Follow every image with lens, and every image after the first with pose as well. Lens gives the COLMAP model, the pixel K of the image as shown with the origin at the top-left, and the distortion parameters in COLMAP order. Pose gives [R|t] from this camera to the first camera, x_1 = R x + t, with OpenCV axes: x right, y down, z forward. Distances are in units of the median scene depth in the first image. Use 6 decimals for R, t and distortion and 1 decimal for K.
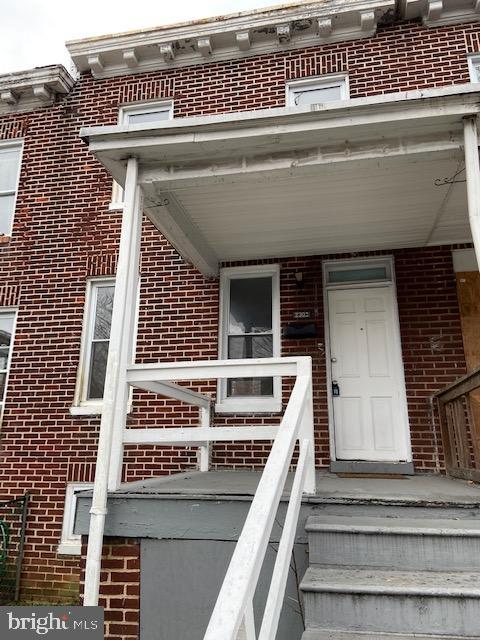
lens RADIAL K [[490.2, 0, 245.2], [0, 490.2, 318.8], [0, 0, 1]] dist [0.129802, -0.170363]
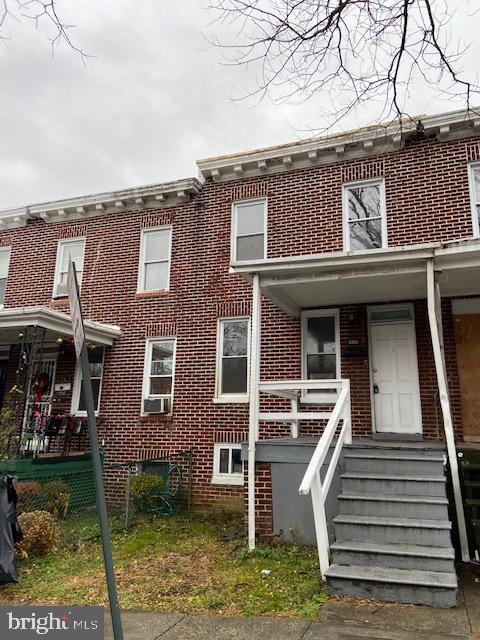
lens RADIAL K [[490.2, 0, 245.2], [0, 490.2, 318.8], [0, 0, 1]] dist [0.129802, -0.170363]
pose [[0.987587, -0.023158, -0.155359, 0.018063], [0.028730, 0.999018, 0.033722, -0.145756], [0.154425, -0.037767, 0.987282, -0.619244]]
